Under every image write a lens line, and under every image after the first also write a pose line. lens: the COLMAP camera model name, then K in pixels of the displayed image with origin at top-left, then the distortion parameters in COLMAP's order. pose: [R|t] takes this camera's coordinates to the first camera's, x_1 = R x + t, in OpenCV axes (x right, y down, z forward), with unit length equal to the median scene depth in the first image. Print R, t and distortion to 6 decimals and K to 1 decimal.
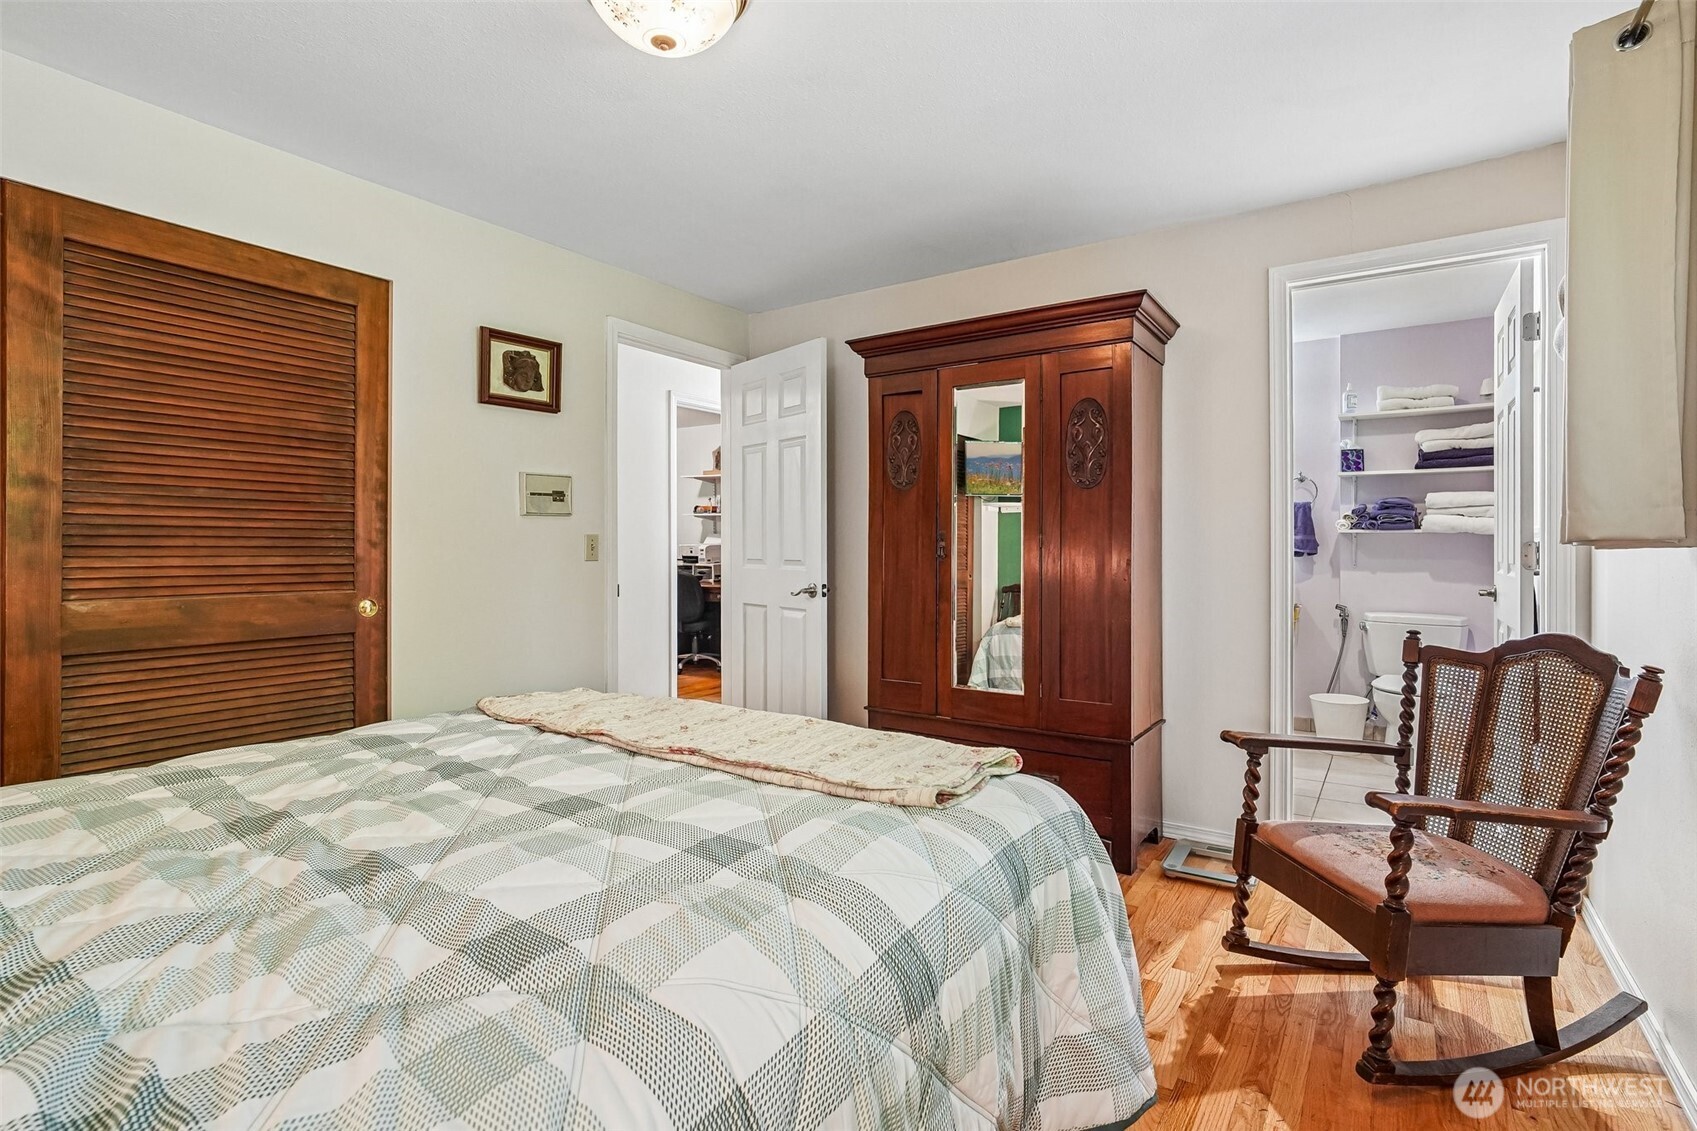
lens RADIAL K [[799.8, 0, 855.3], [0, 799.8, 551.0], [0, 0, 1]] dist [-0.007973, 0.000206]
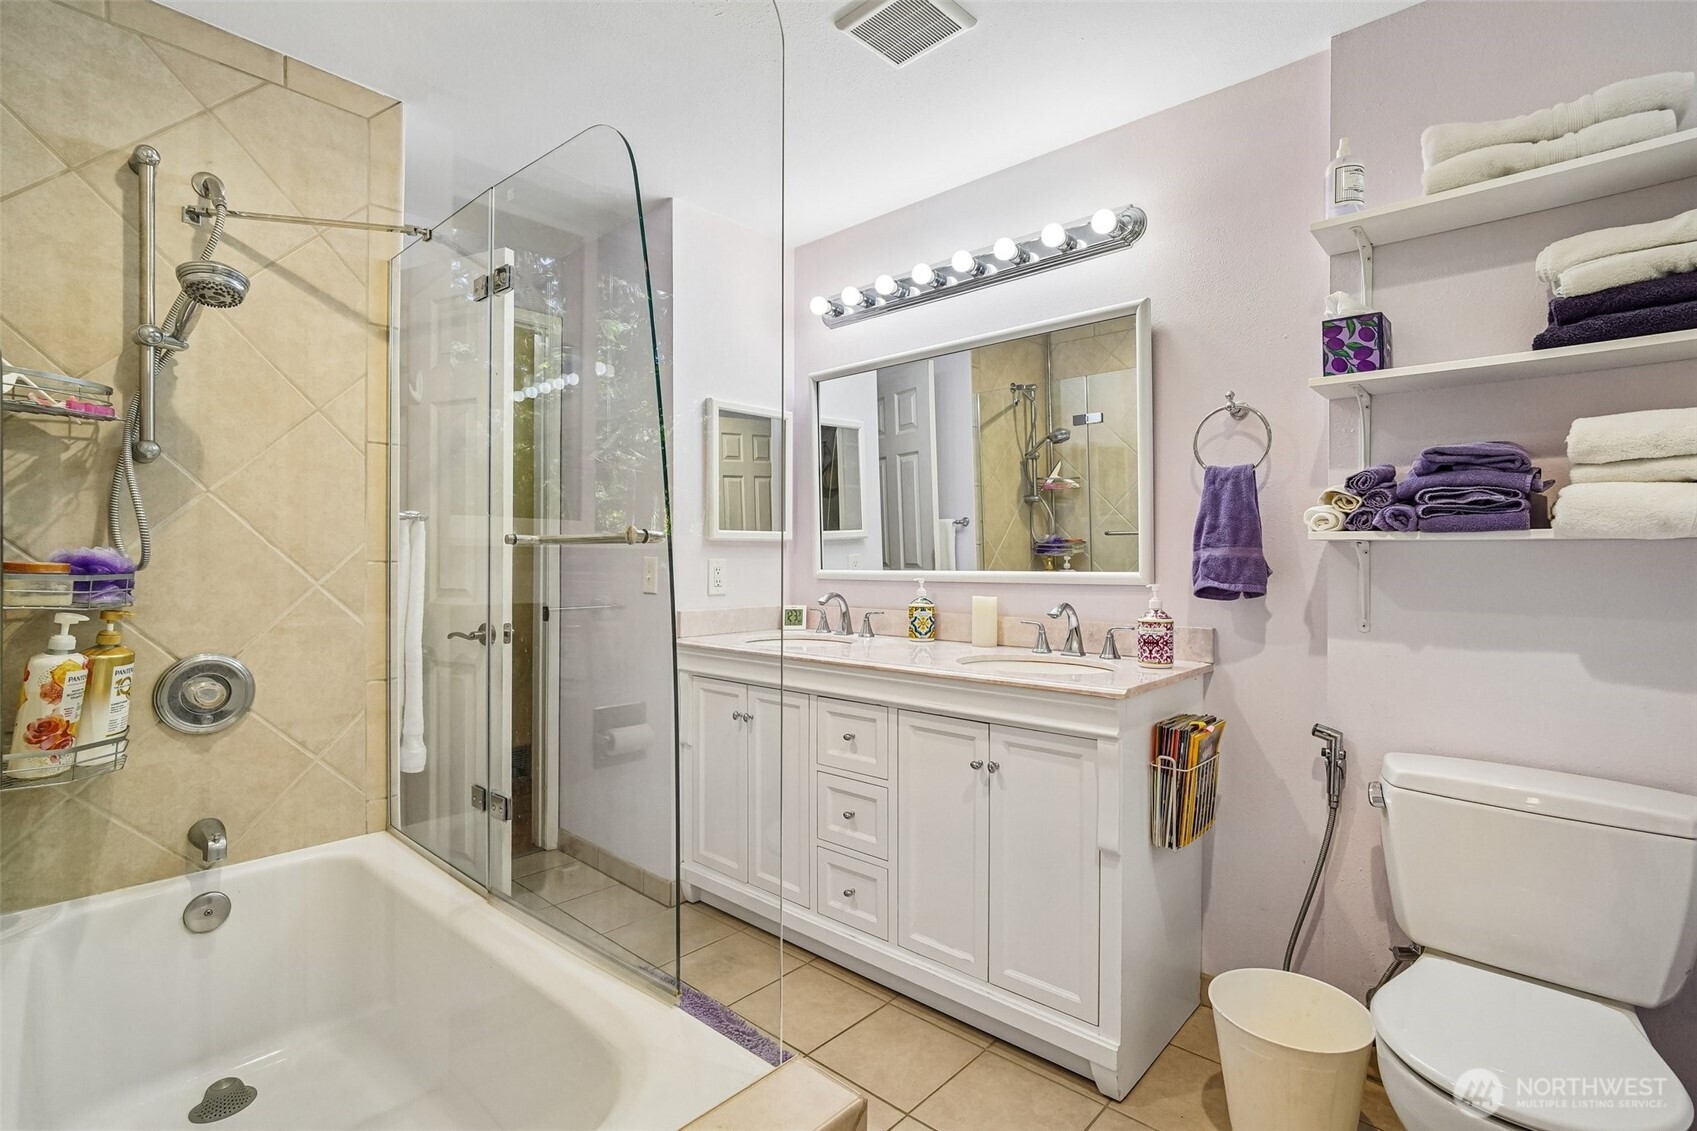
lens RADIAL K [[799.8, 0, 843.5], [0, 799.8, 571.3], [0, 0, 1]] dist [-0.007973, 0.000206]
pose [[0.989391, 0.010191, -0.144921, 0.443081], [-0.009130, 0.999926, 0.007984, -0.009152], [0.144992, -0.006576, 0.989411, 0.597483]]
